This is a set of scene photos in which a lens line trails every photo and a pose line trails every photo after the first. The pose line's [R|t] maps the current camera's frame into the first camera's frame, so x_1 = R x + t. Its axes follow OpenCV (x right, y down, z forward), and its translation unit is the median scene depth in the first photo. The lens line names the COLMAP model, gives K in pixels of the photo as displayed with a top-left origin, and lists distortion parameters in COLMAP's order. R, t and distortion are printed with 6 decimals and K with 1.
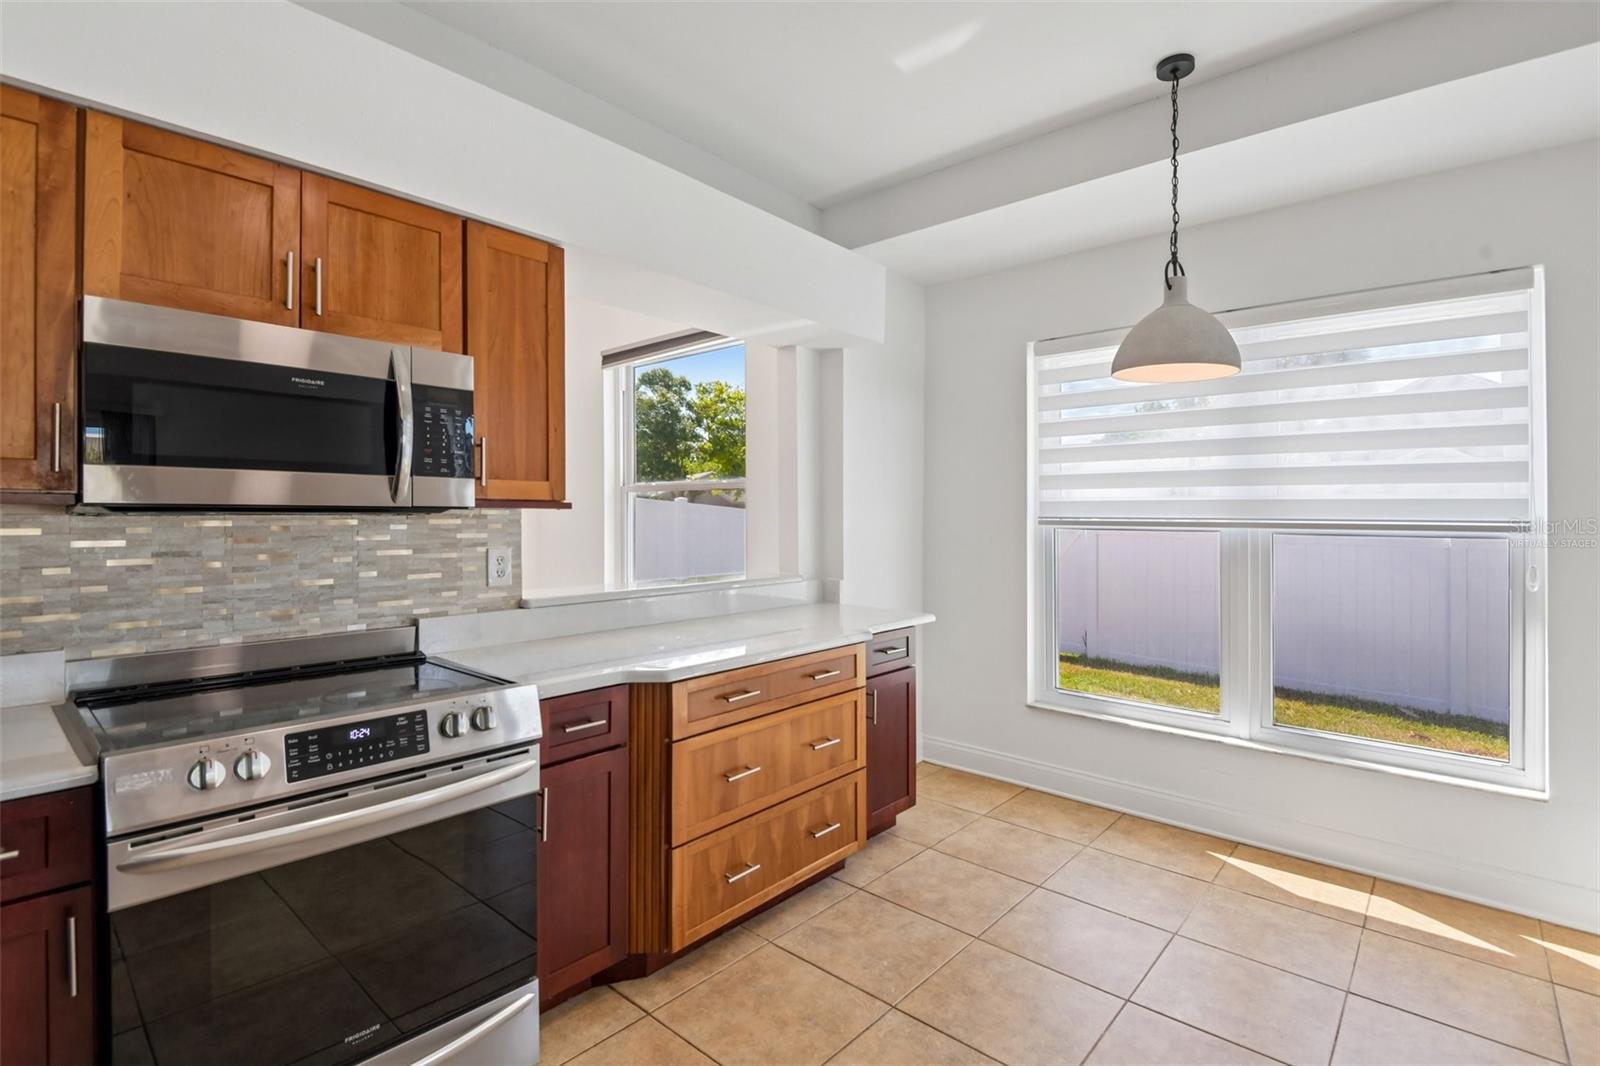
lens RADIAL K [[750.2, 0, 790.7], [0, 750.2, 510.4], [0, 0, 1]] dist [0.028864, -0.022347]
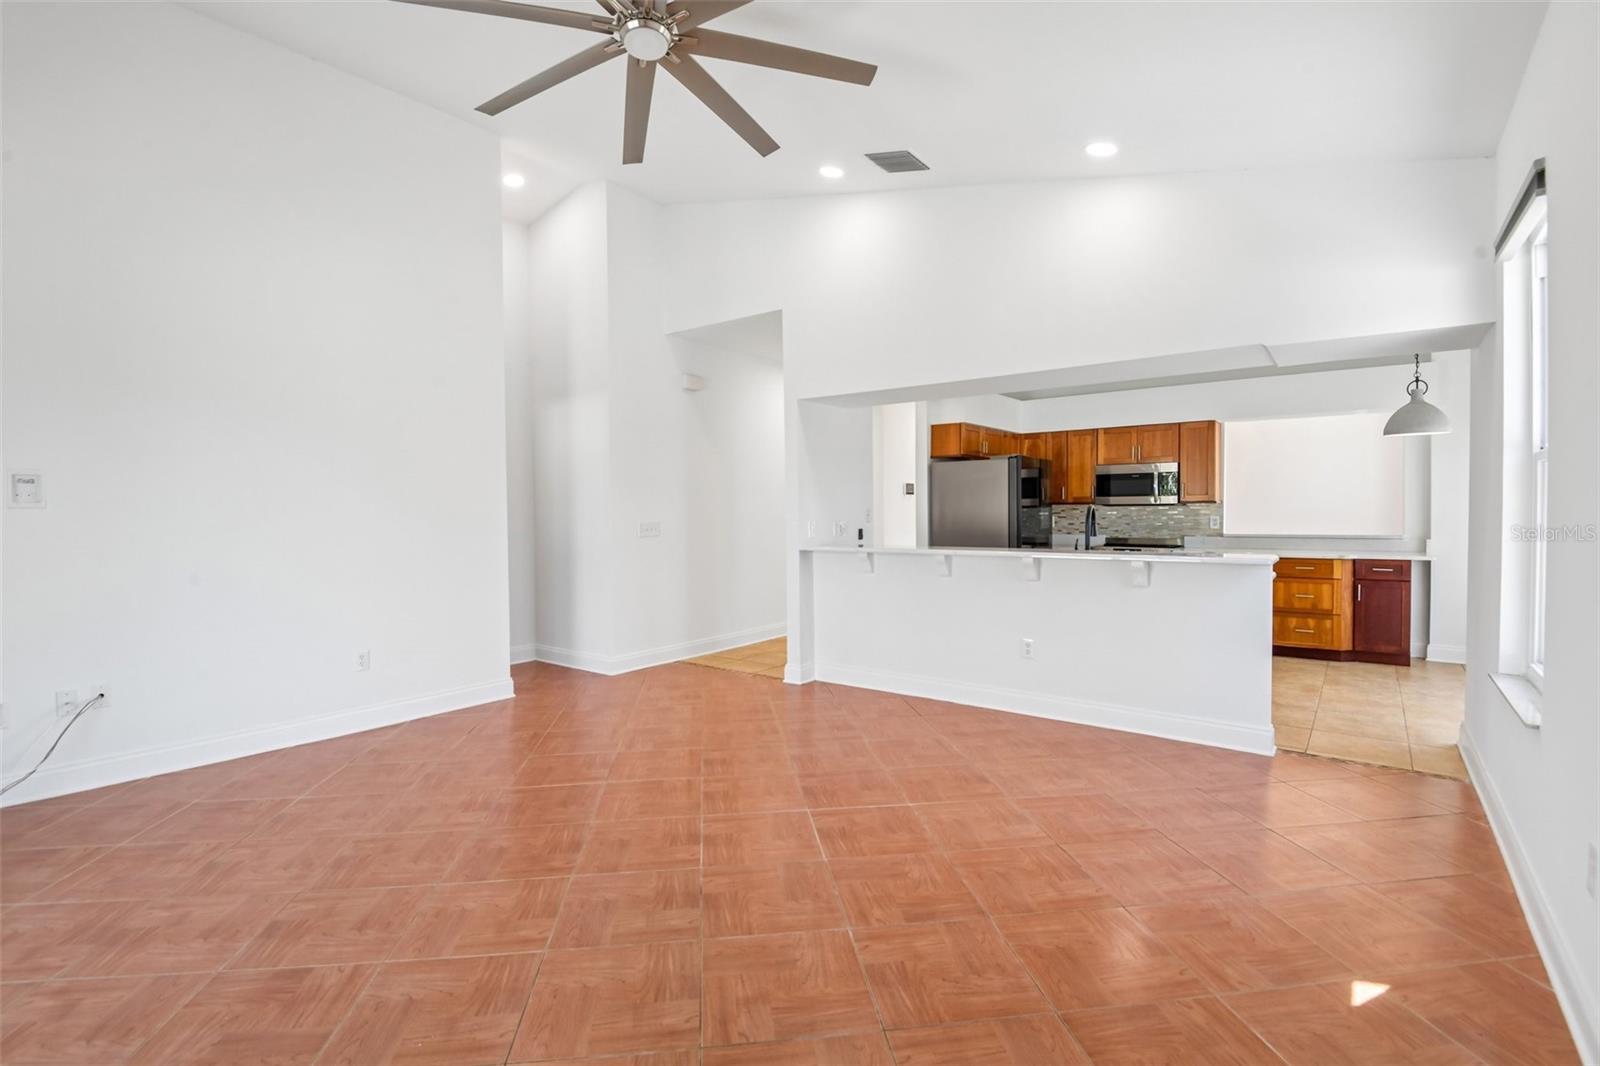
lens RADIAL K [[750.2, 0, 816.9], [0, 750.2, 528.4], [0, 0, 1]] dist [0.028864, -0.022347]
pose [[0.107284, 0.019643, -0.994034, 2.930577], [0.016695, 0.999628, 0.021556, 0.007998], [0.994088, -0.018908, 0.106916, -1.092013]]
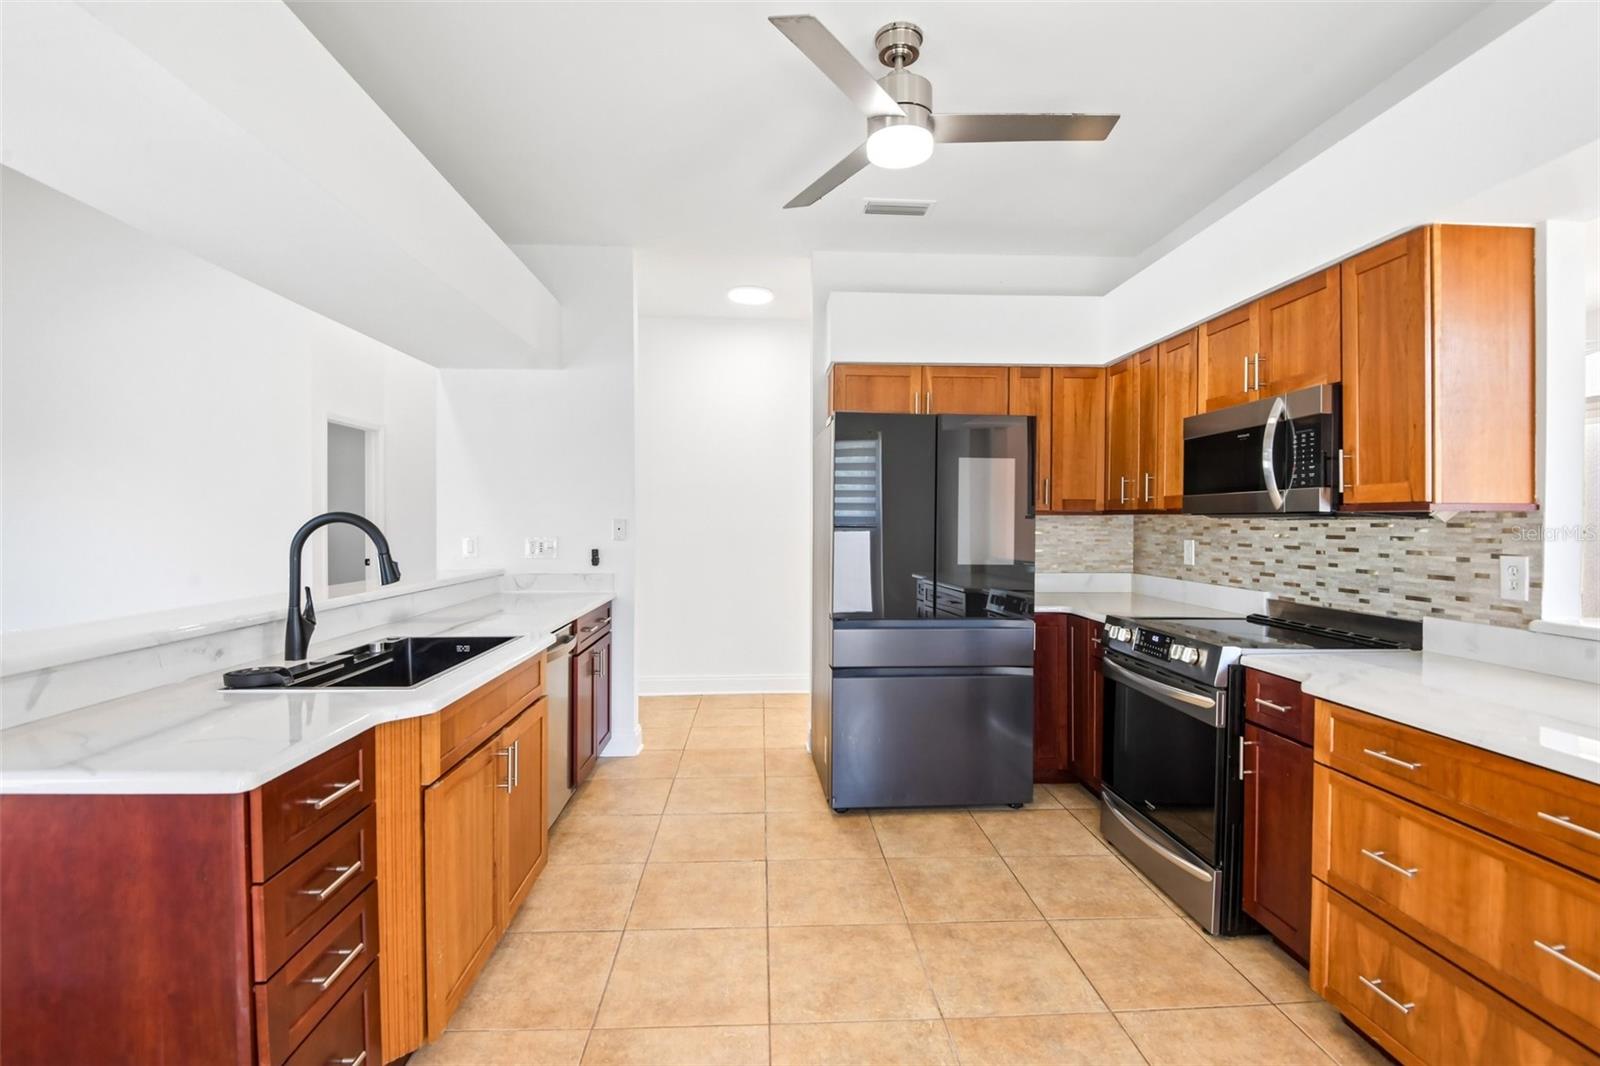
lens RADIAL K [[750.2, 0, 792.3], [0, 750.2, 520.0], [0, 0, 1]] dist [0.028864, -0.022347]
pose [[-0.720273, -0.007362, -0.693652, 0.958733], [0.000344, 0.999940, -0.010970, 0.021091], [0.693691, -0.008140, -0.720227, 1.242144]]
